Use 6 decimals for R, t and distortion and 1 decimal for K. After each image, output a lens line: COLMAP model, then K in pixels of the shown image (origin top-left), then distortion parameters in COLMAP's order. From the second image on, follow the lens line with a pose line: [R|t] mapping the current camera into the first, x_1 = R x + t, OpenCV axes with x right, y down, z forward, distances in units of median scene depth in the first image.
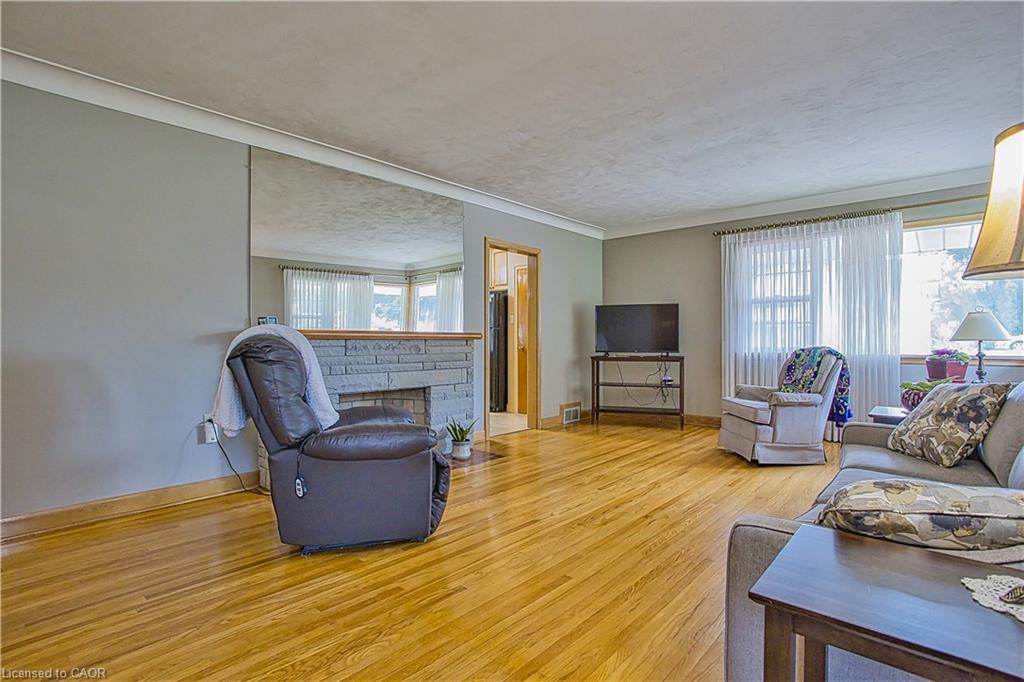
lens RADIAL K [[494.0, 0, 511.9], [0, 494.0, 341.7], [0, 0, 1]] dist [-0.063115, 0.025901]
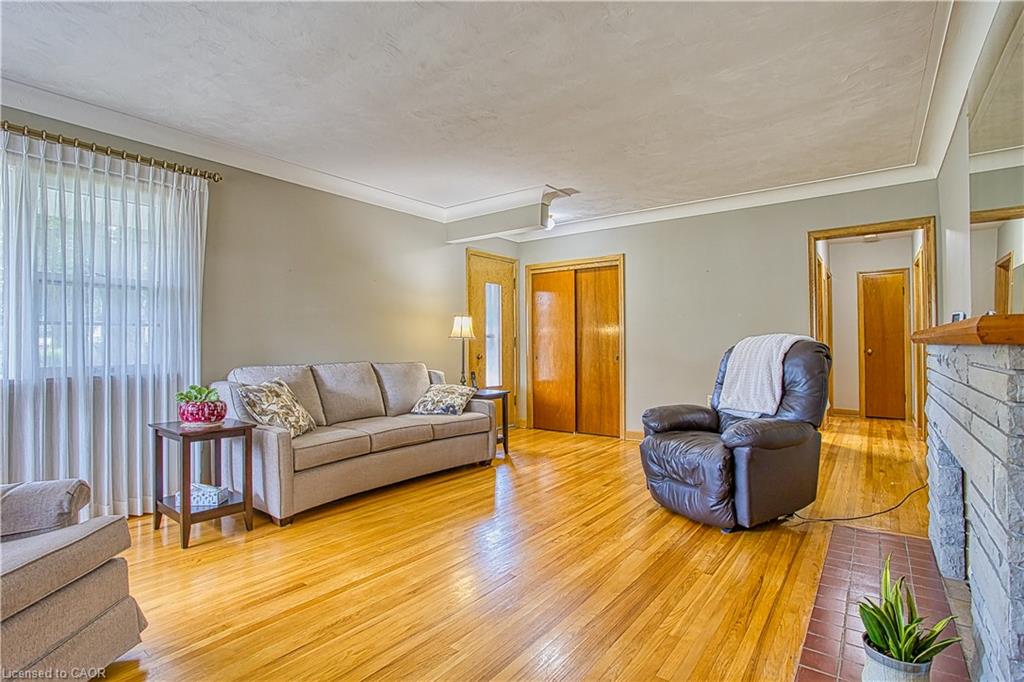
lens RADIAL K [[494.0, 0, 511.1], [0, 494.0, 342.0], [0, 0, 1]] dist [-0.063115, 0.025901]
pose [[-0.996268, 0.009747, -0.085760, 0.179589], [0.010426, 0.999918, -0.007476, -0.006884], [0.085681, -0.008342, -0.996288, 1.272445]]
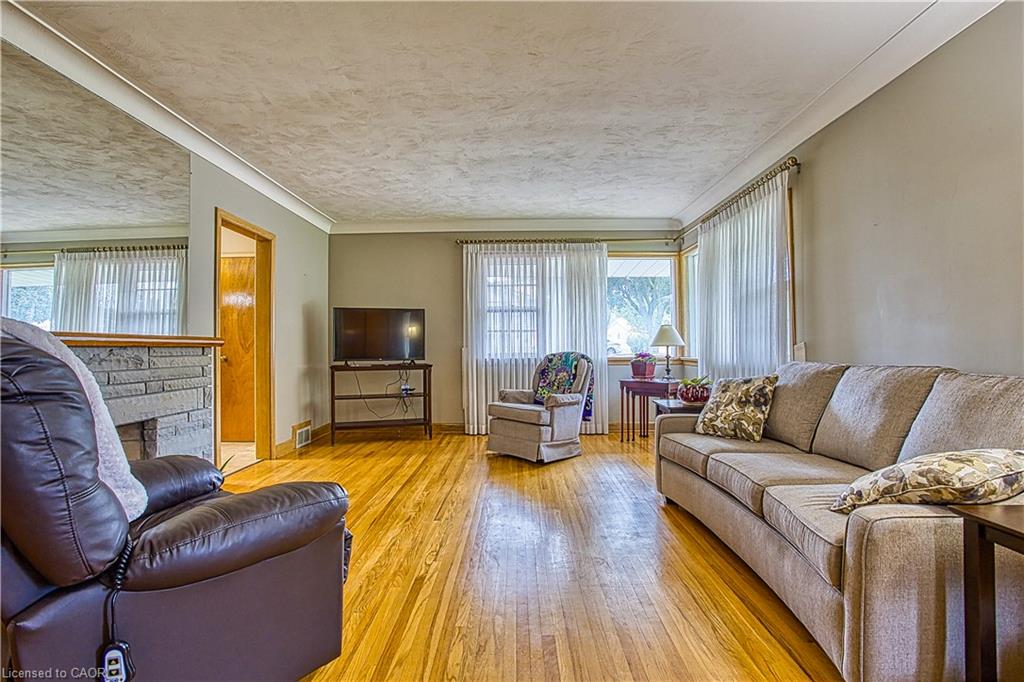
lens RADIAL K [[494.0, 0, 503.9], [0, 494.0, 342.4], [0, 0, 1]] dist [-0.063115, 0.025901]
pose [[0.758867, 0.002194, 0.651241, -0.225463], [0.007474, 0.999899, -0.012077, 0.000884], [-0.651202, 0.014032, 0.758774, 0.205729]]
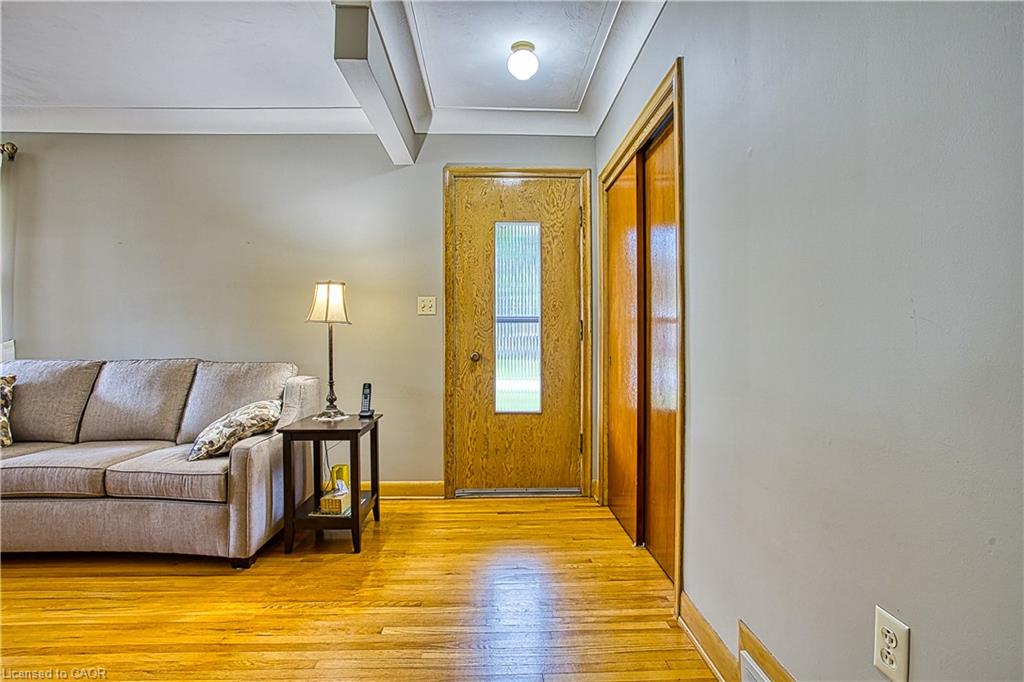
lens RADIAL K [[494.0, 0, 512.6], [0, 494.0, 338.6], [0, 0, 1]] dist [-0.063115, 0.025901]
pose [[-0.701707, 0.006283, 0.712438, -0.407031], [0.003089, 0.999979, -0.005777, -0.000772], [-0.712459, -0.001853, -0.701711, 0.437177]]
